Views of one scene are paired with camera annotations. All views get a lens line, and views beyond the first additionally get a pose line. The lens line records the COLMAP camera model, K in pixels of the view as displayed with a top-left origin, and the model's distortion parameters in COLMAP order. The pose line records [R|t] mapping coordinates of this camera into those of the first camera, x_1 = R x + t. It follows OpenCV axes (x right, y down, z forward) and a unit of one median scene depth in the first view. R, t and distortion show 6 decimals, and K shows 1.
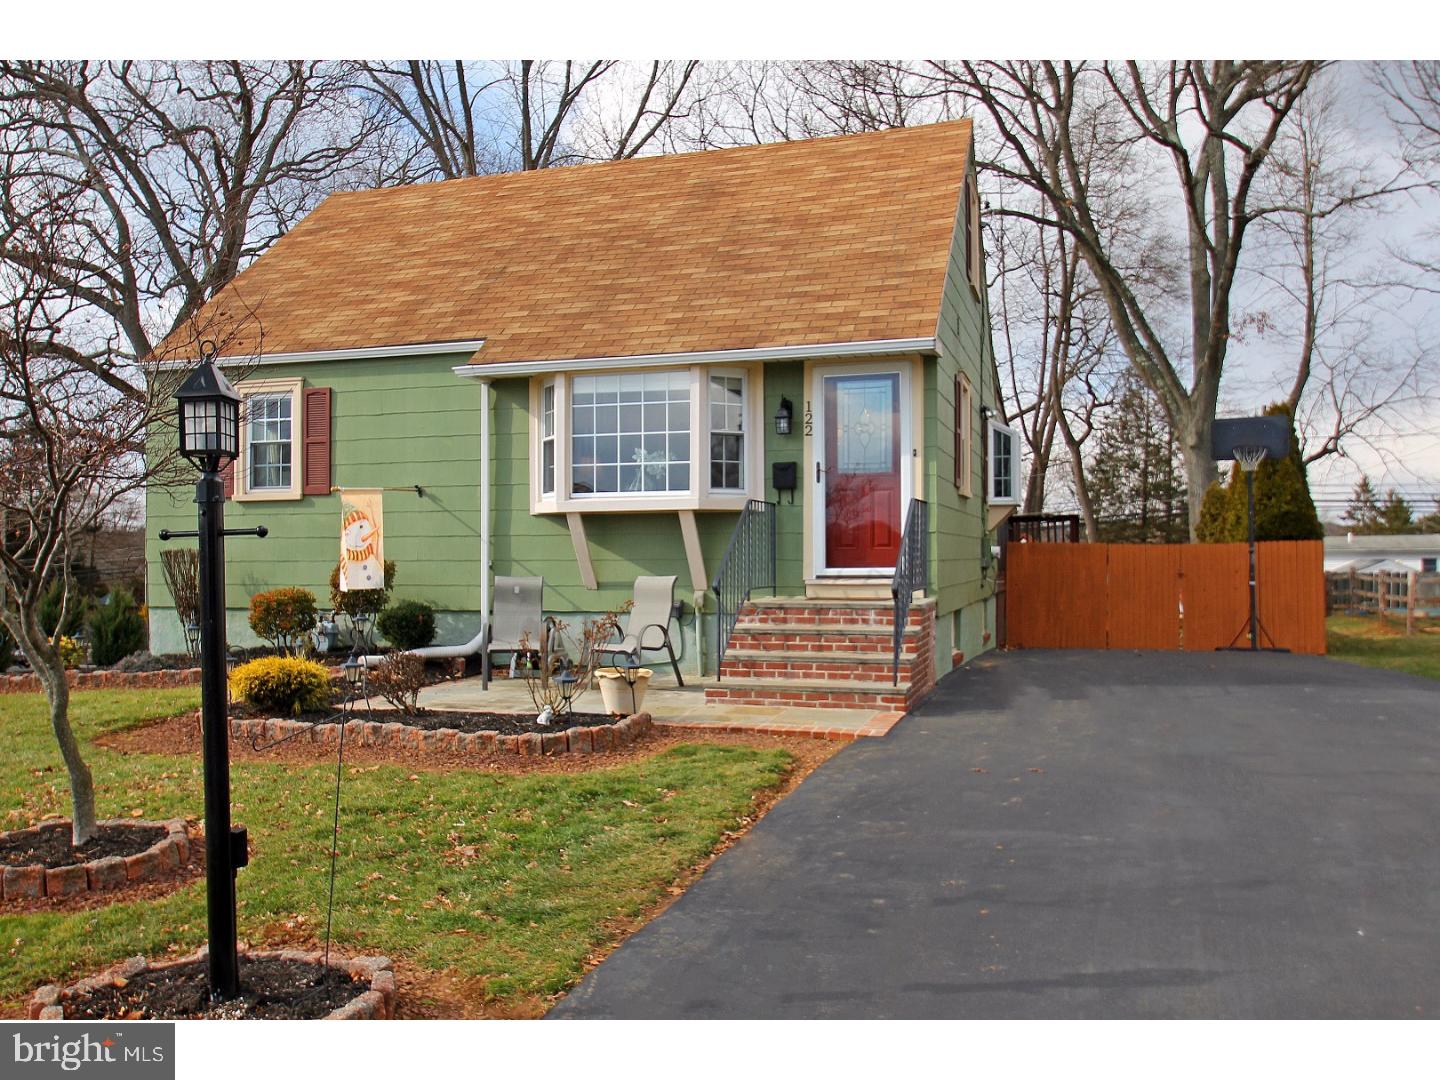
lens RADIAL K [[1043.4, 0, 726.3], [0, 1043.4, 540.1], [0, 0, 1]] dist [-0.035543, 0.015697]
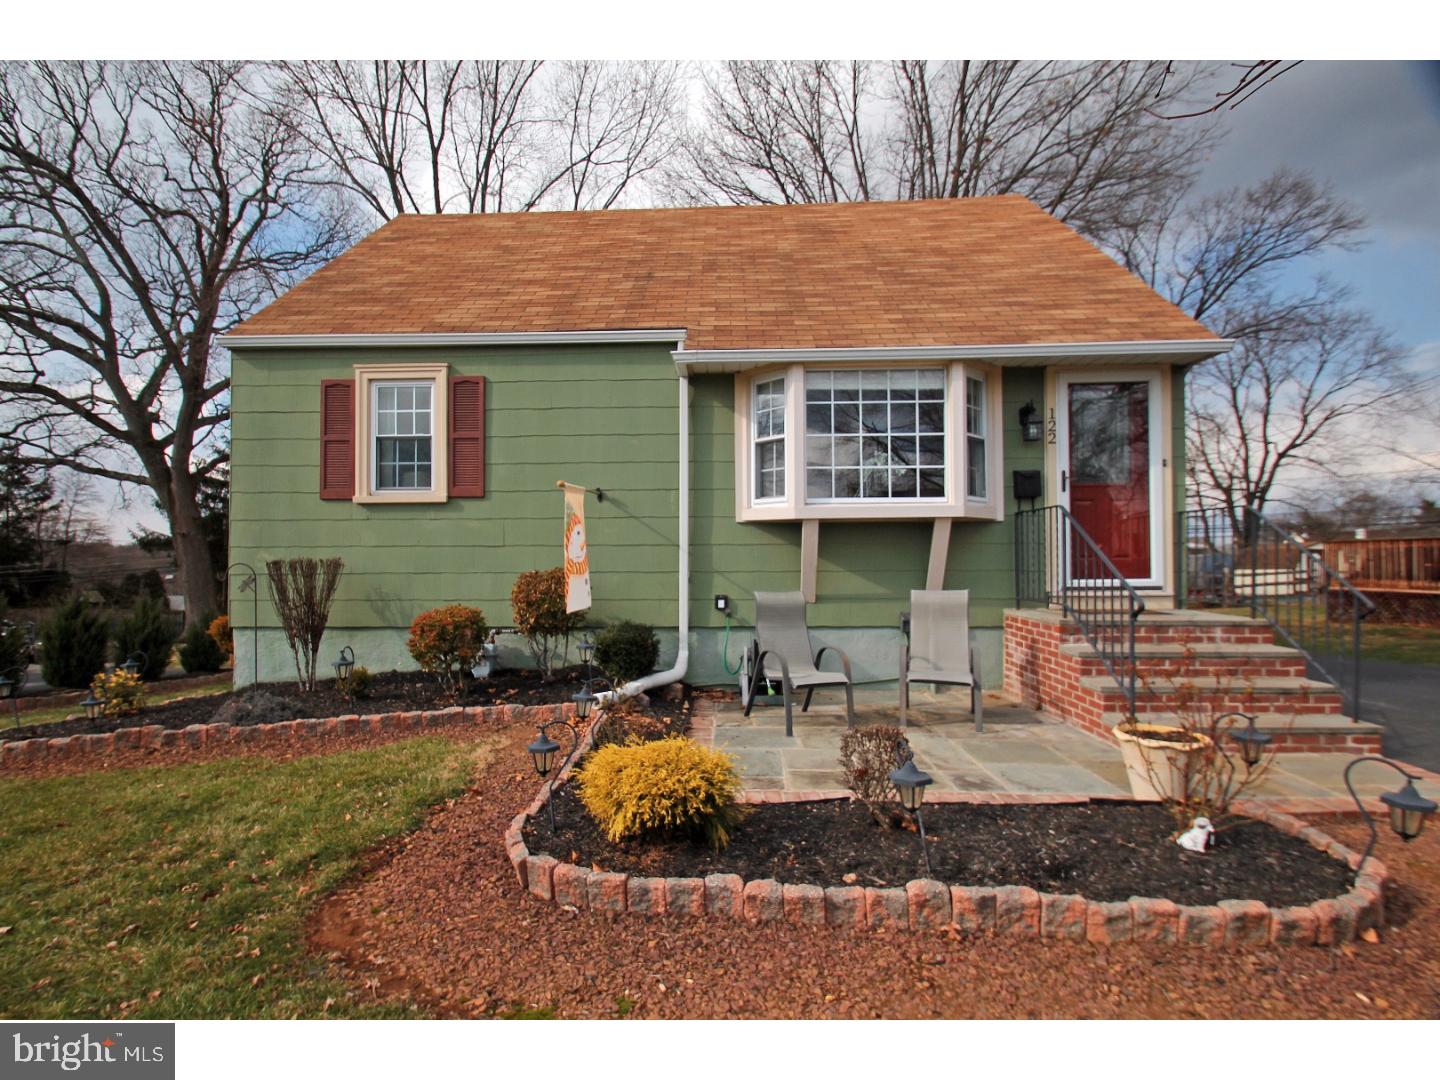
lens RADIAL K [[660.0, 0, 718.7], [0, 660.0, 549.0], [0, 0, 1]] dist [-0.001761, -0.003862]
pose [[0.972368, 0.004253, 0.233414, -0.322642], [-0.003281, 0.999984, -0.004553, 0.002057], [-0.233429, 0.003661, 0.972367, 0.413758]]
